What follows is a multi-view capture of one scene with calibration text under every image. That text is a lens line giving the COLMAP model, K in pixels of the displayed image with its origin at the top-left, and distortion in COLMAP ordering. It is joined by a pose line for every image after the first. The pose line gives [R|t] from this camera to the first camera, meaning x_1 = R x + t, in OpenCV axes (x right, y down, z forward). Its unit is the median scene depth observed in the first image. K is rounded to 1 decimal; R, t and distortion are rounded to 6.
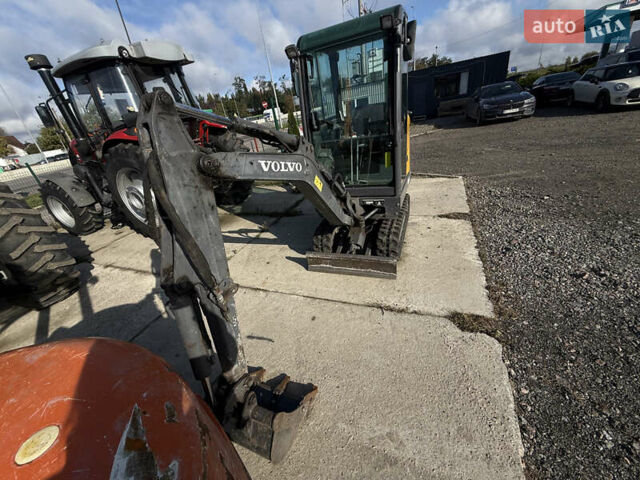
lens RADIAL K [[255.3, 0, 319.6], [0, 255.3, 238.4], [0, 0, 1]] dist [-0.000732, 0.000097]
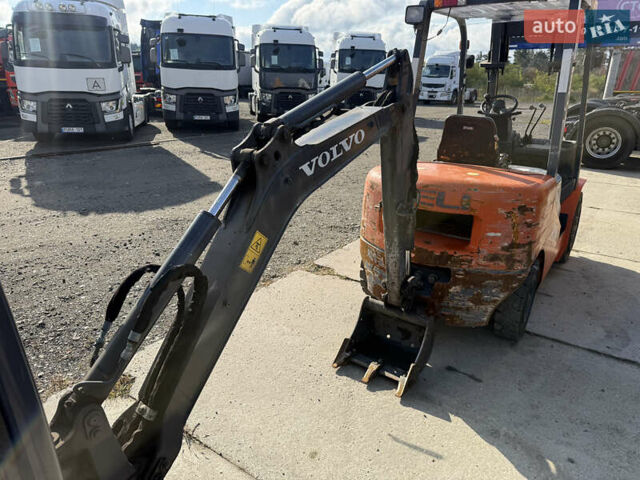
lens RADIAL K [[454.6, 0, 317.6], [0, 454.6, 240.9], [0, 0, 1]] dist [0.038733, -0.067182]
pose [[-0.962326, 0.066628, 0.263609, -0.217122], [0.234712, 0.692981, 0.681680, -0.439924], [-0.137257, 0.717870, -0.682512, 0.937516]]
